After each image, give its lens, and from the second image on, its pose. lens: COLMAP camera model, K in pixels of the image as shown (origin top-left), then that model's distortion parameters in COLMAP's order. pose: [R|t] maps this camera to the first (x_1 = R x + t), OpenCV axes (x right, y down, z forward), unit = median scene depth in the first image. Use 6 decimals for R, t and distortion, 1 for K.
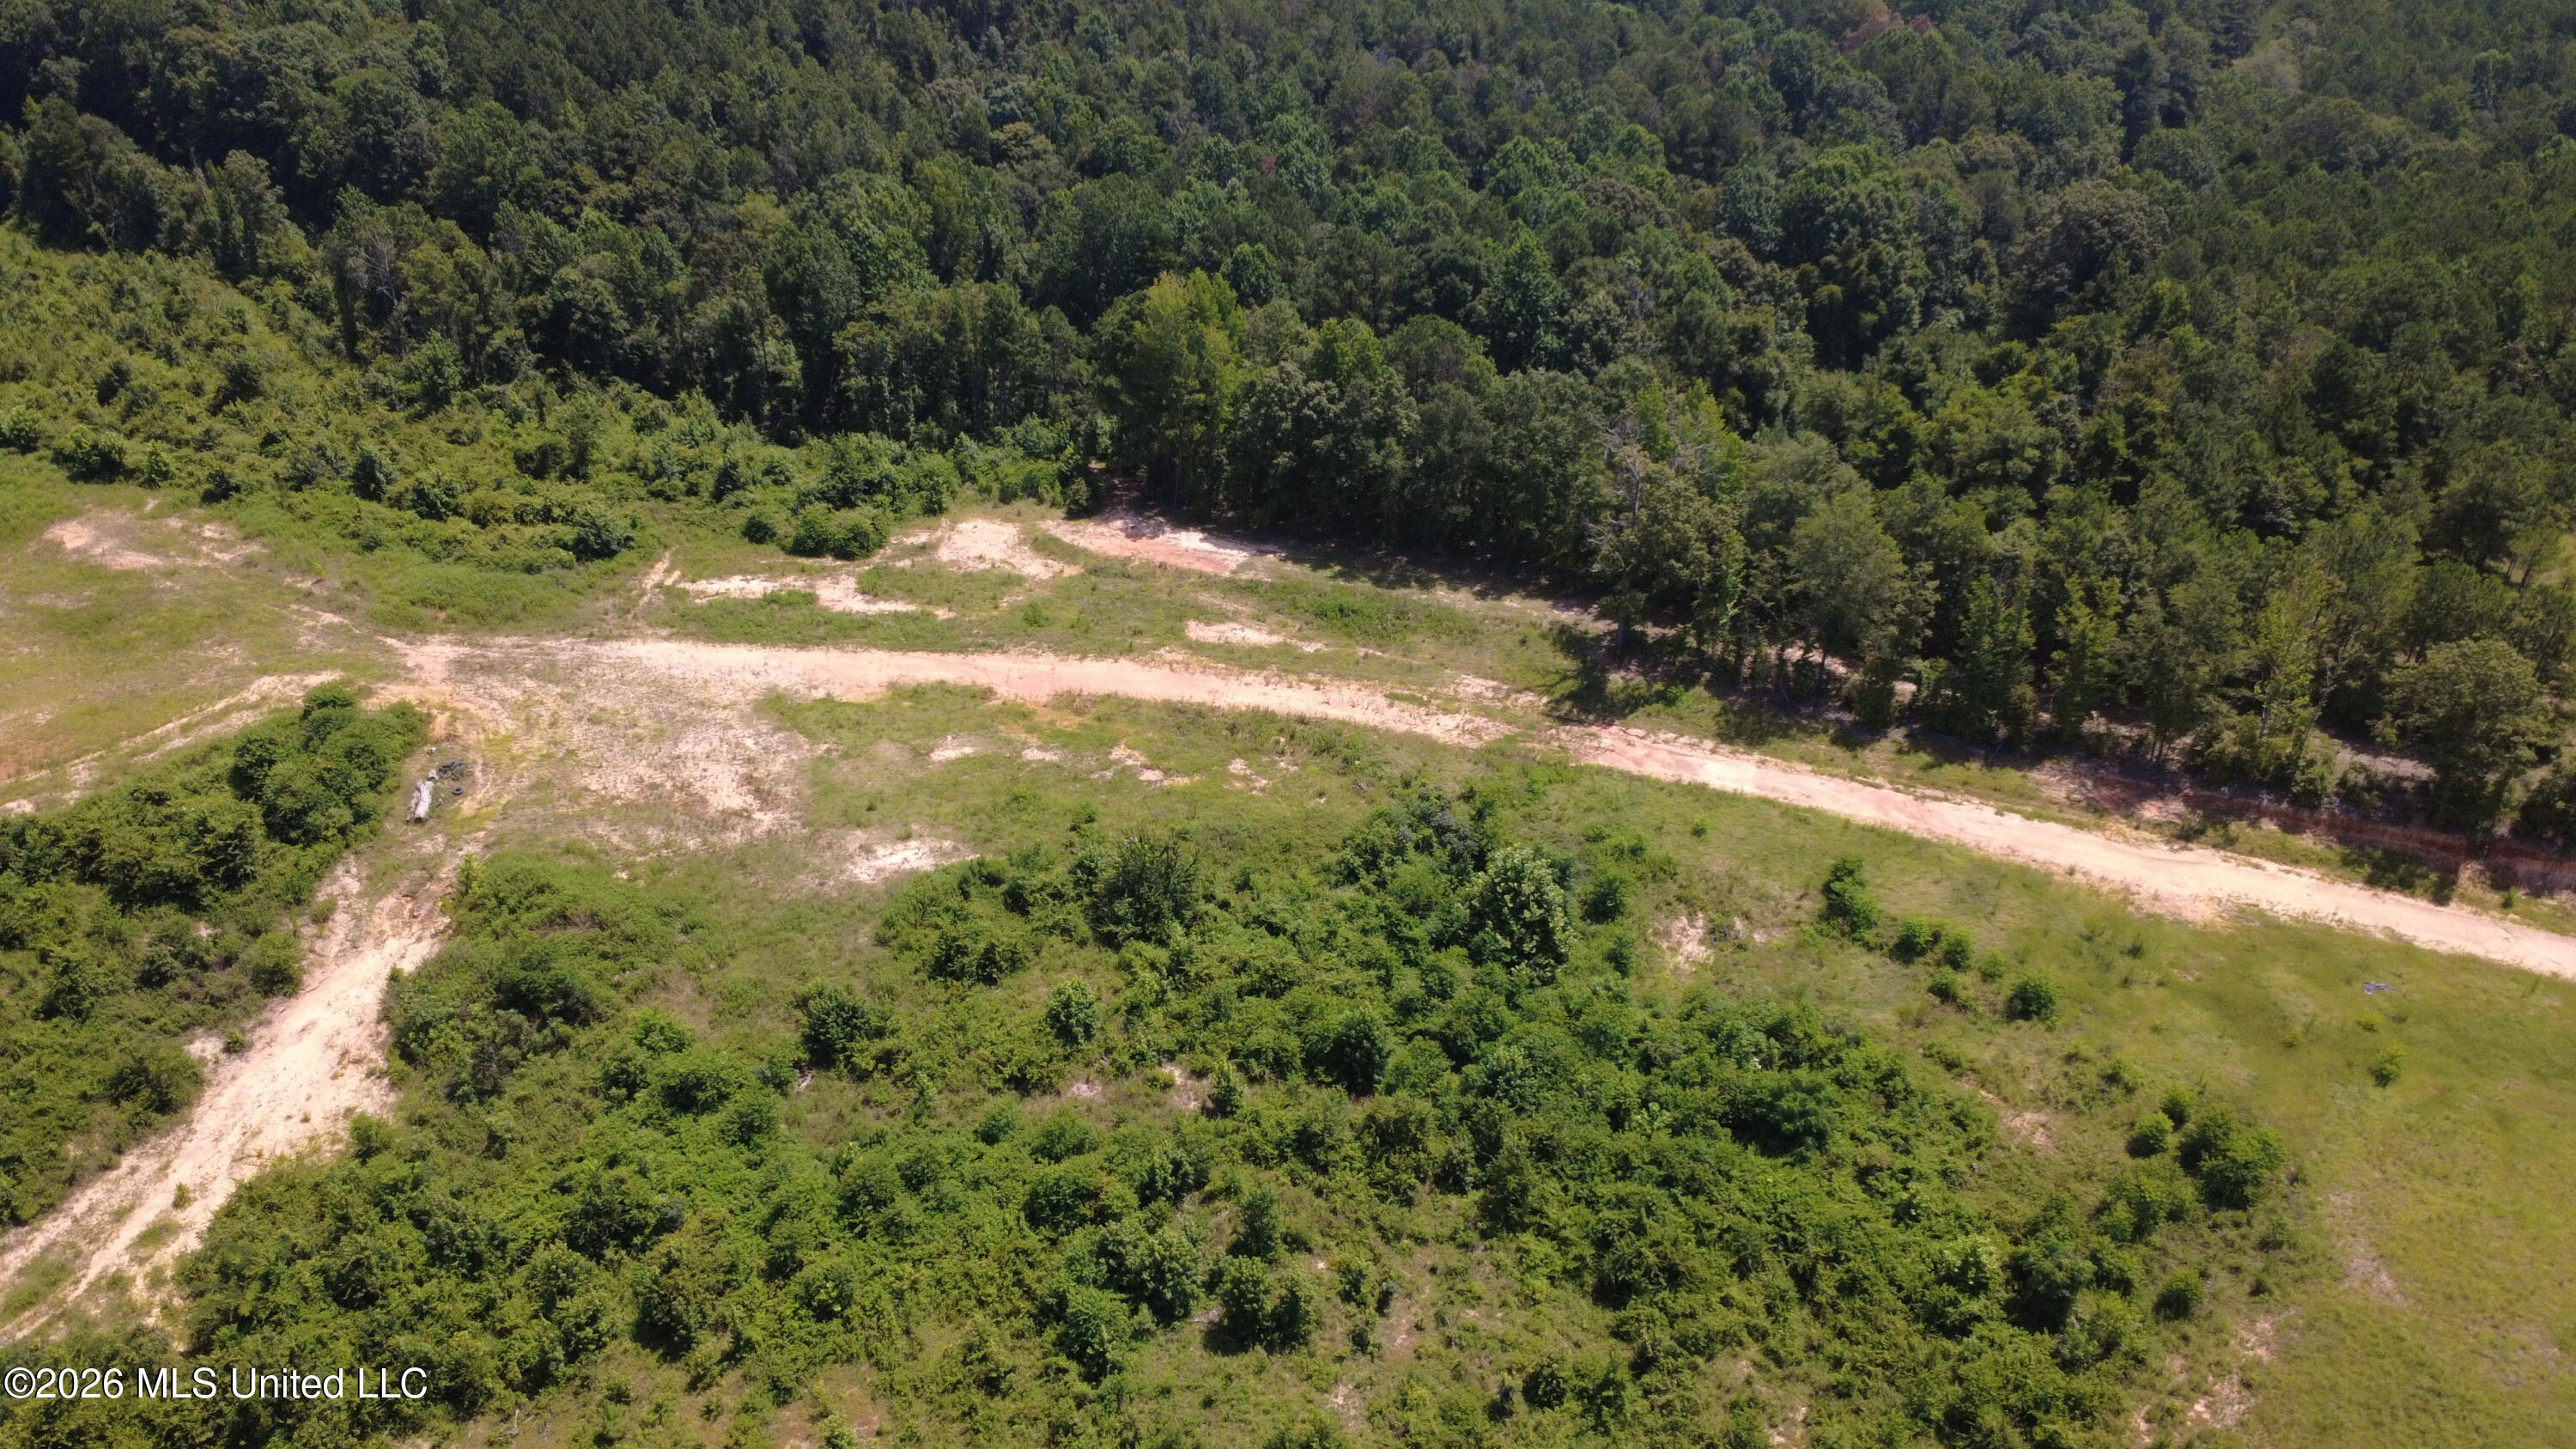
lens RADIAL K [[1869.4, 0, 1286.7], [0, 1869.4, 735.5], [0, 0, 1]] dist [-0.007889, 0.006117]
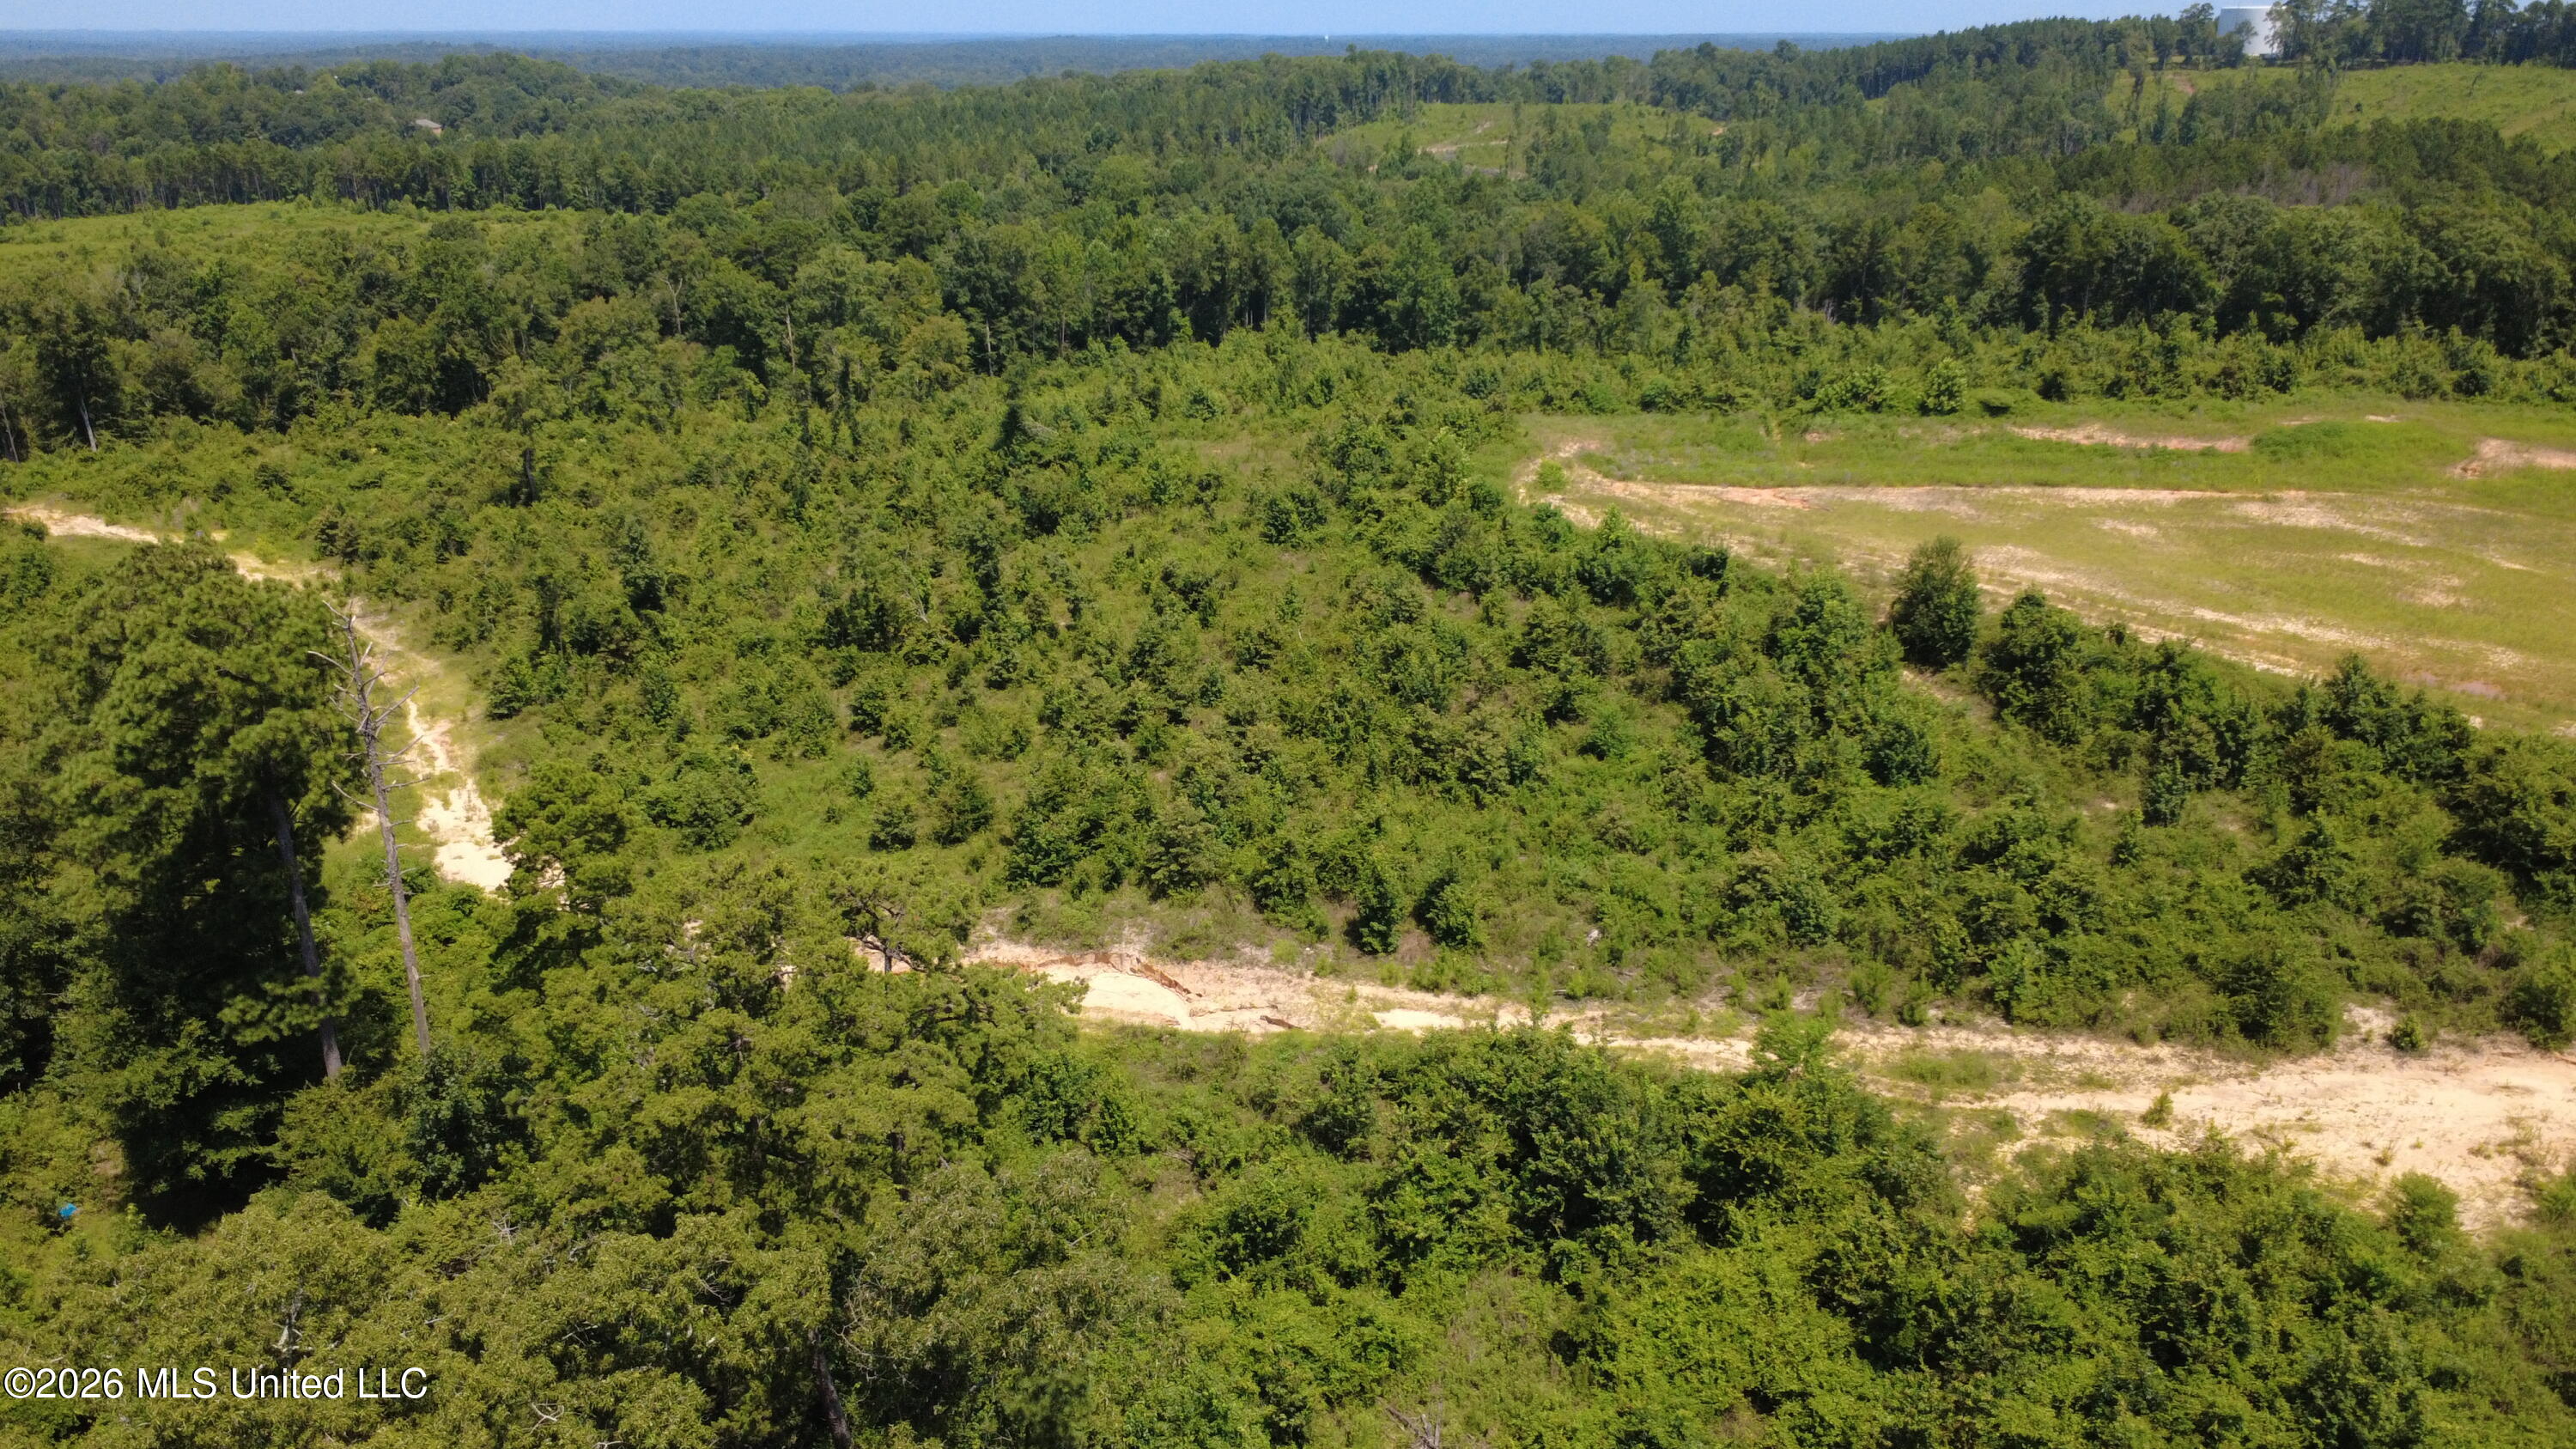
lens RADIAL K [[1869.4, 0, 1286.7], [0, 1869.4, 735.5], [0, 0, 1]] dist [-0.007889, 0.006117]
pose [[0.126202, 0.342347, -0.931059, -0.048116], [-0.509319, 0.827775, 0.235334, 0.136005], [0.851274, 0.444507, 0.278831, 0.482833]]
